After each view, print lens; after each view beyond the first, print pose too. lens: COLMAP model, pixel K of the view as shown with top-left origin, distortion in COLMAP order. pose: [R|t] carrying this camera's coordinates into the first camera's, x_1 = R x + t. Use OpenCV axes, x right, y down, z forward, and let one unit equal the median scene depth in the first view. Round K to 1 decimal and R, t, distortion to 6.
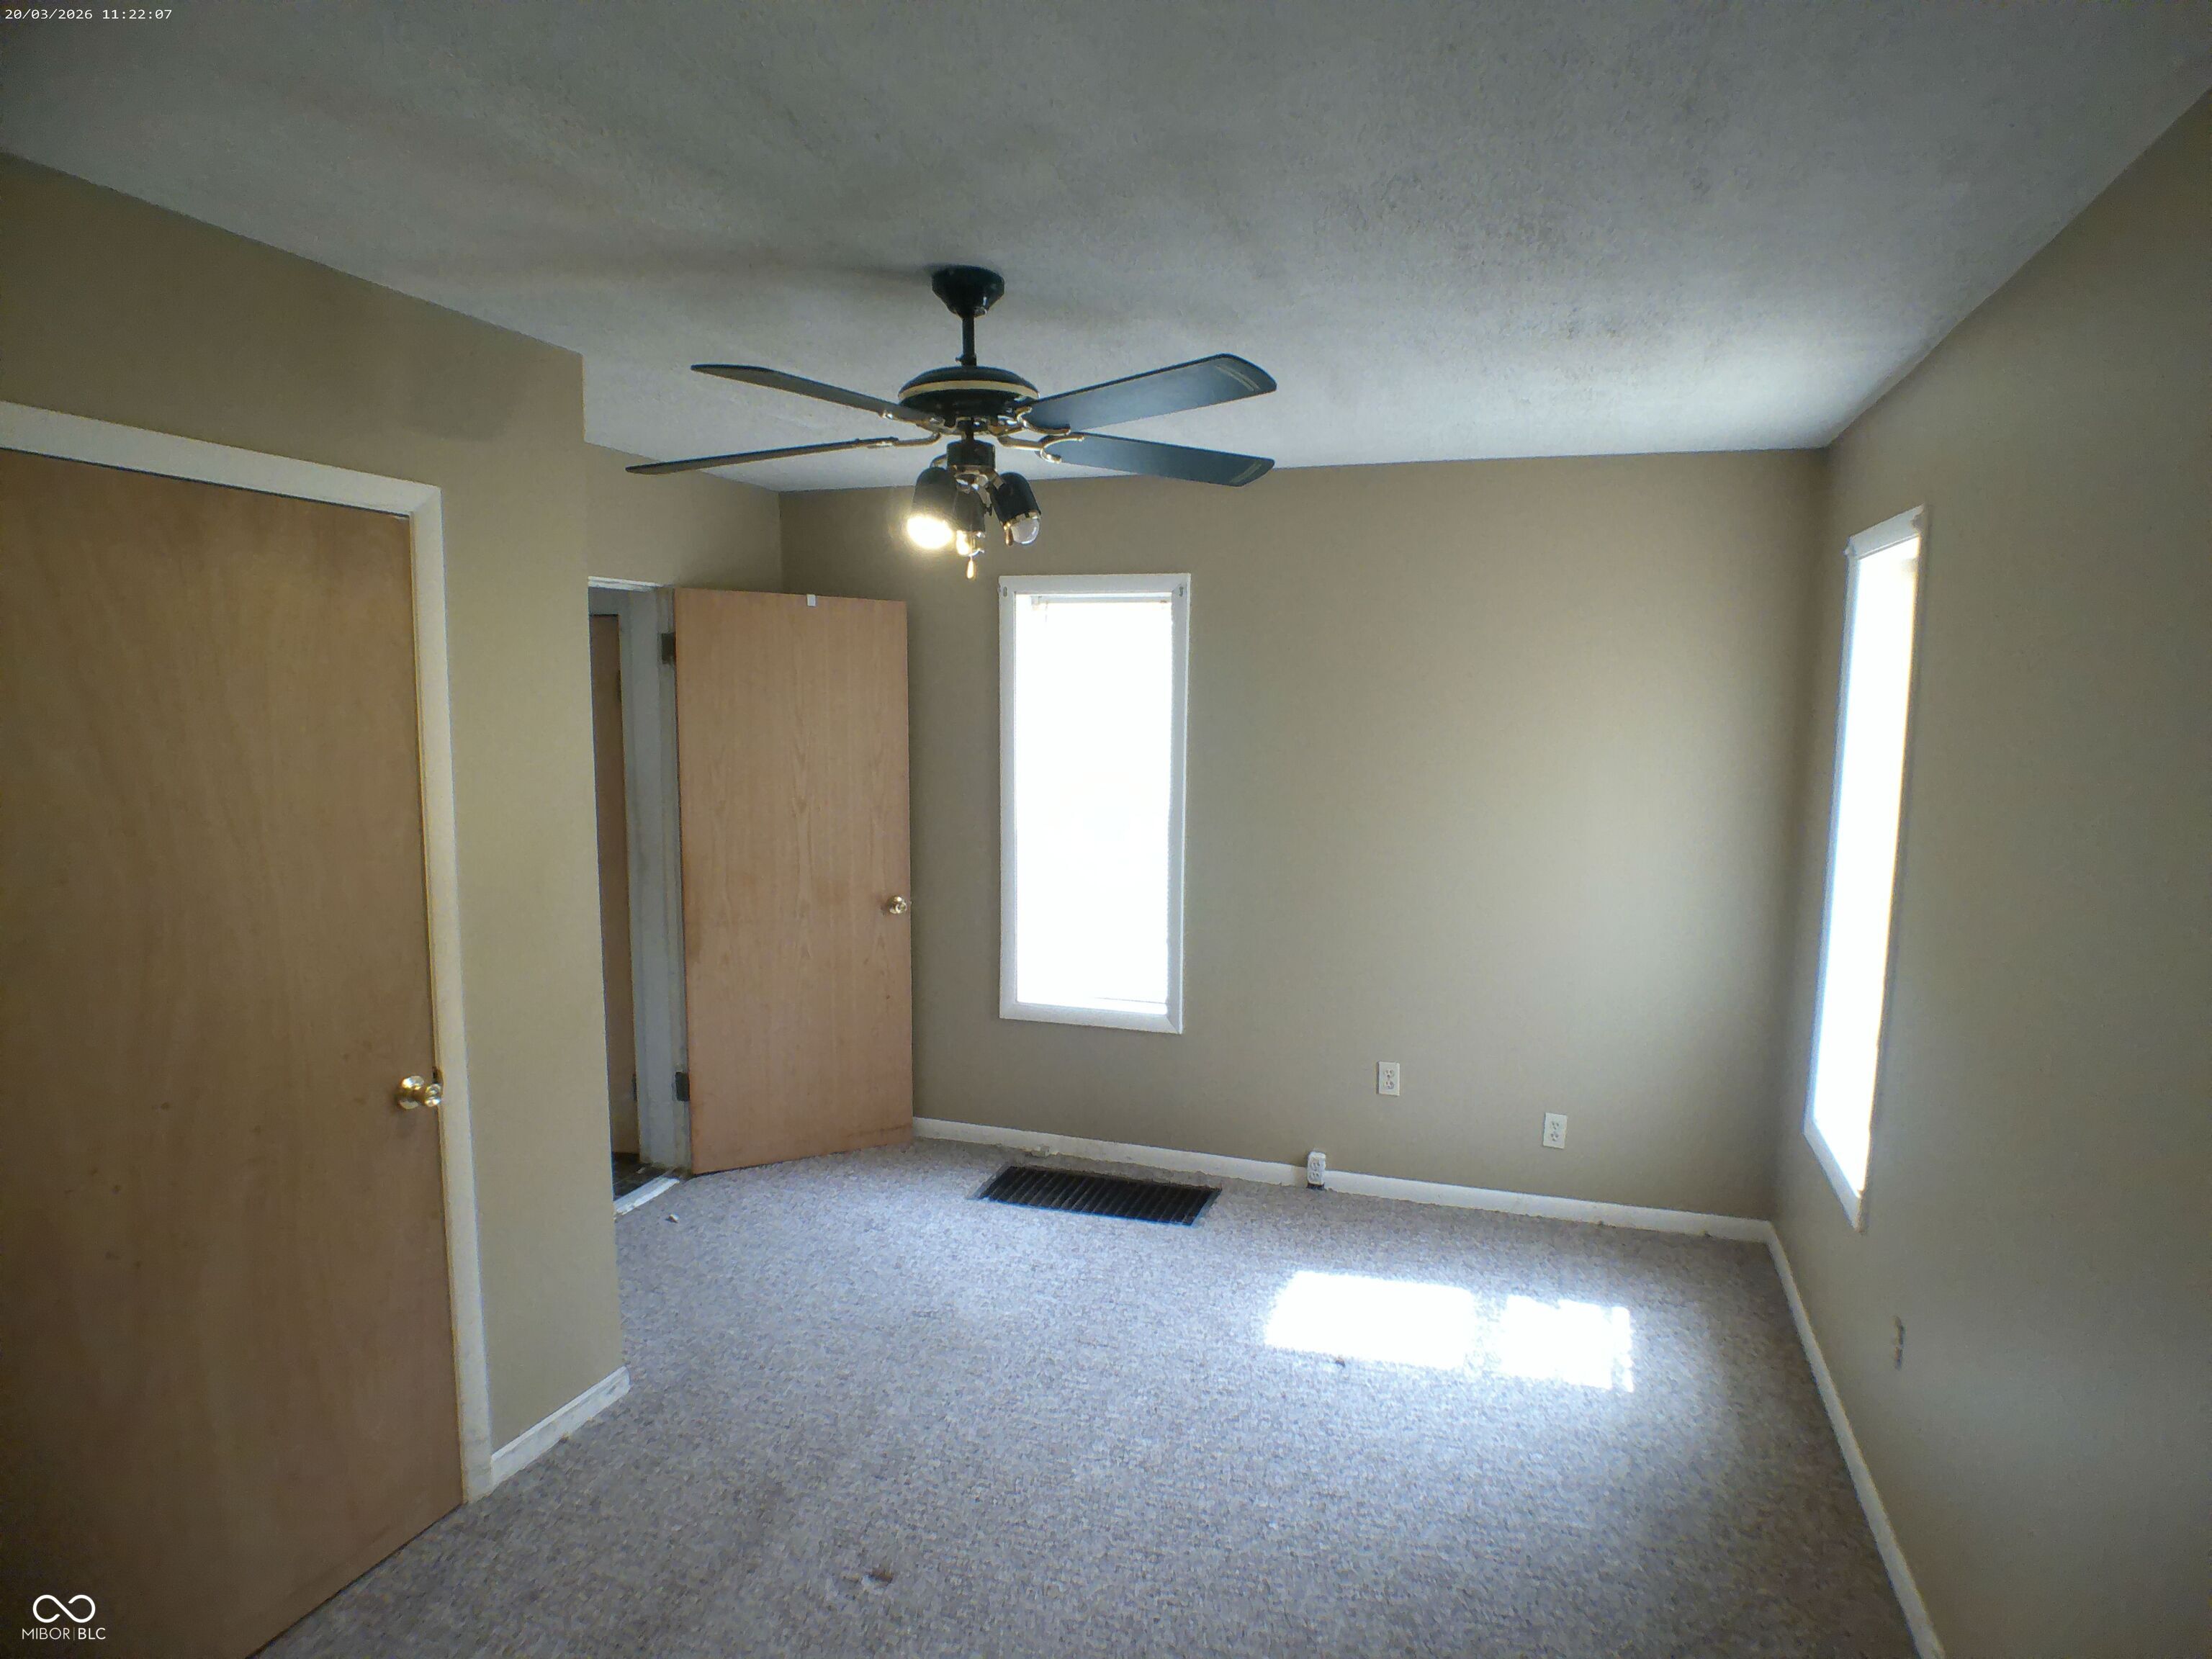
lens RADIAL K [[1280.4, 0, 1131.5], [0, 1280.4, 852.6], [0, 0, 1]] dist [-0.044601, -0.000189]
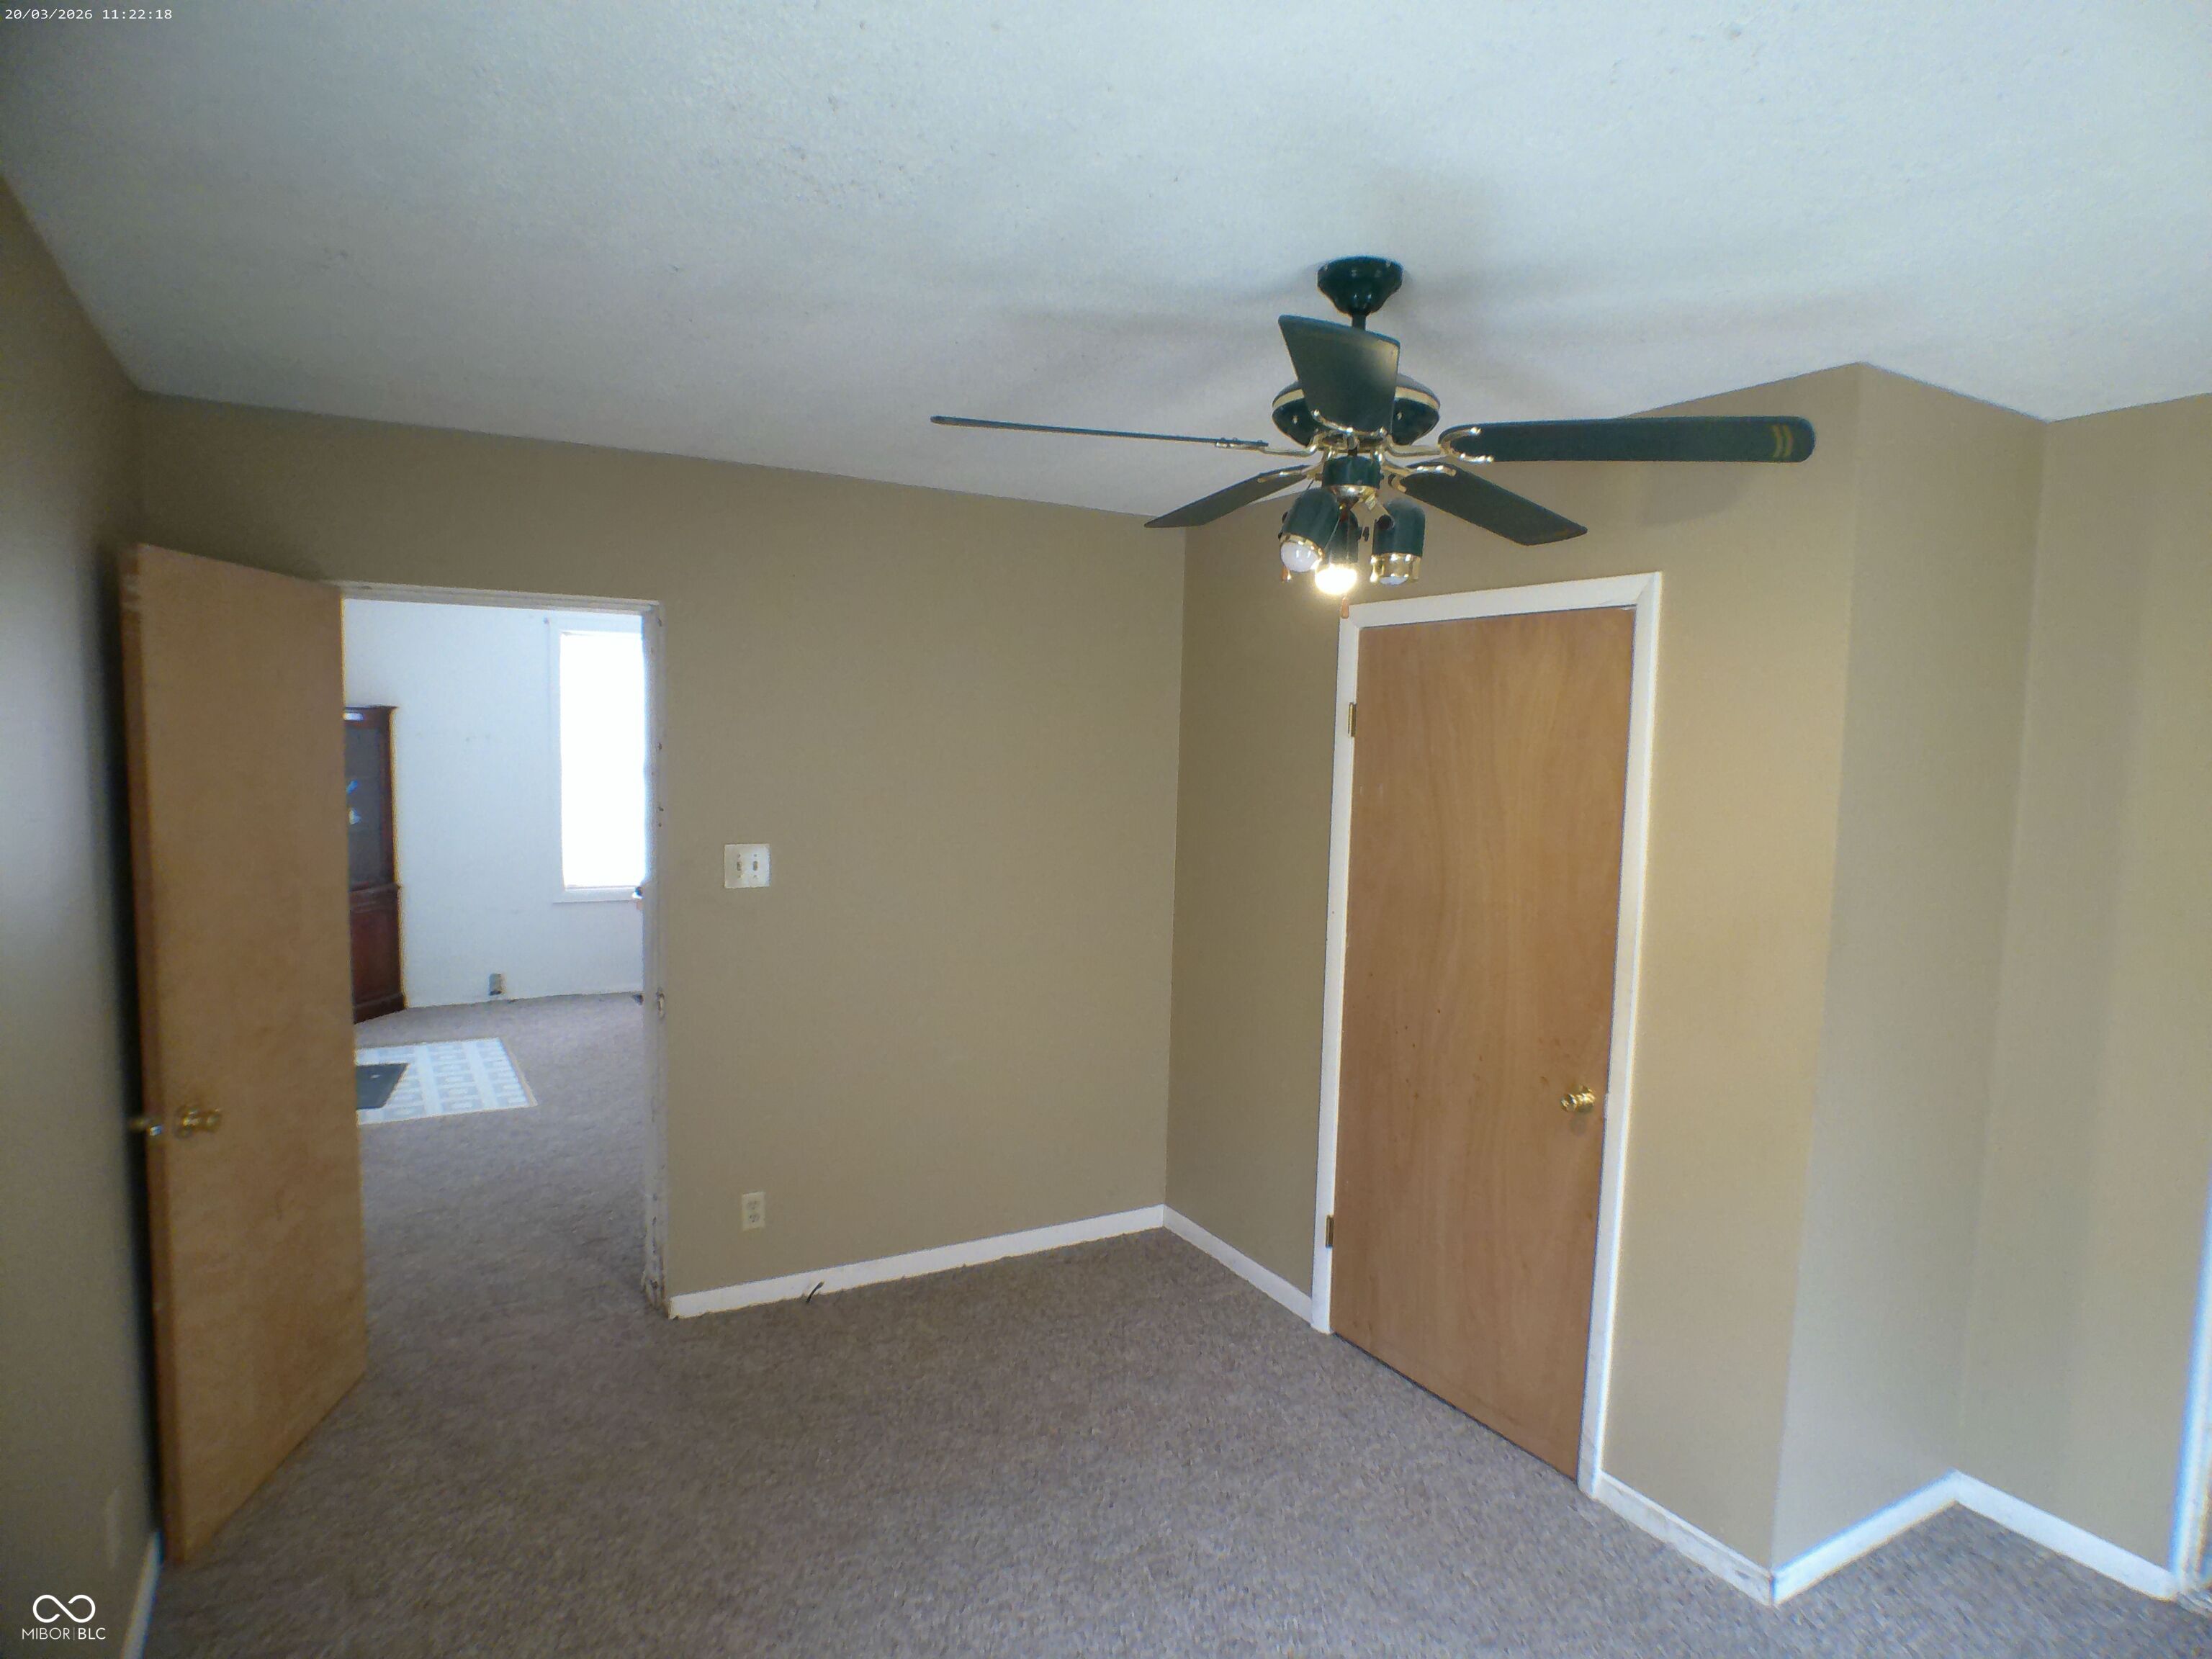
lens RADIAL K [[1280.4, 0, 1131.5], [0, 1280.4, 852.6], [0, 0, 1]] dist [-0.044601, -0.000189]
pose [[-0.655480, 0.050274, -0.753538, 0.601440], [-0.120816, 0.977951, 0.170340, -0.190296], [0.745486, 0.202694, -0.634953, 1.435620]]
